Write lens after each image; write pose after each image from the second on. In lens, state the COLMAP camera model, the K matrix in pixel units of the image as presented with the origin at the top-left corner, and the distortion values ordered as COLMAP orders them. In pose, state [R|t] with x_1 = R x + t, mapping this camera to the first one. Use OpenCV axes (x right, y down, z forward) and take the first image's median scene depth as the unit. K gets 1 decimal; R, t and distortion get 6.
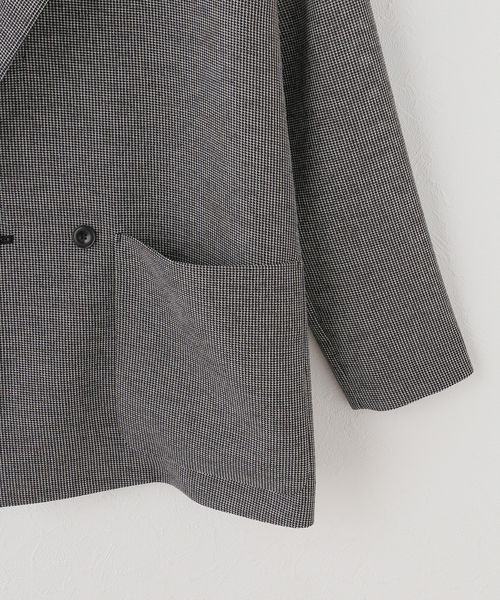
lens RADIAL K [[1195.9, 0, 250.3], [0, 1195.9, 299.6], [0, 0, 1]] dist [-0.002897, 0.000000]
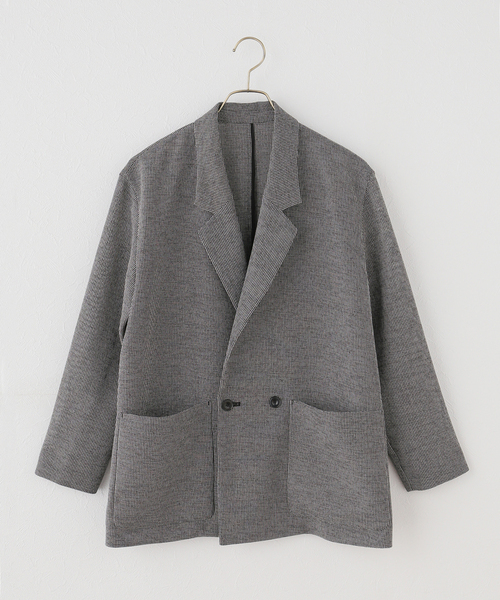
lens RADIAL K [[1168.9, 0, 248.5], [0, 1168.9, 300.7], [0, 0, 1]] dist [-0.042223, 0.000000]
pose [[0.999772, -0.019366, 0.009033, -0.197775], [0.020776, 0.979817, -0.198816, 0.172414], [-0.005000, 0.198958, 0.979995, -0.981745]]
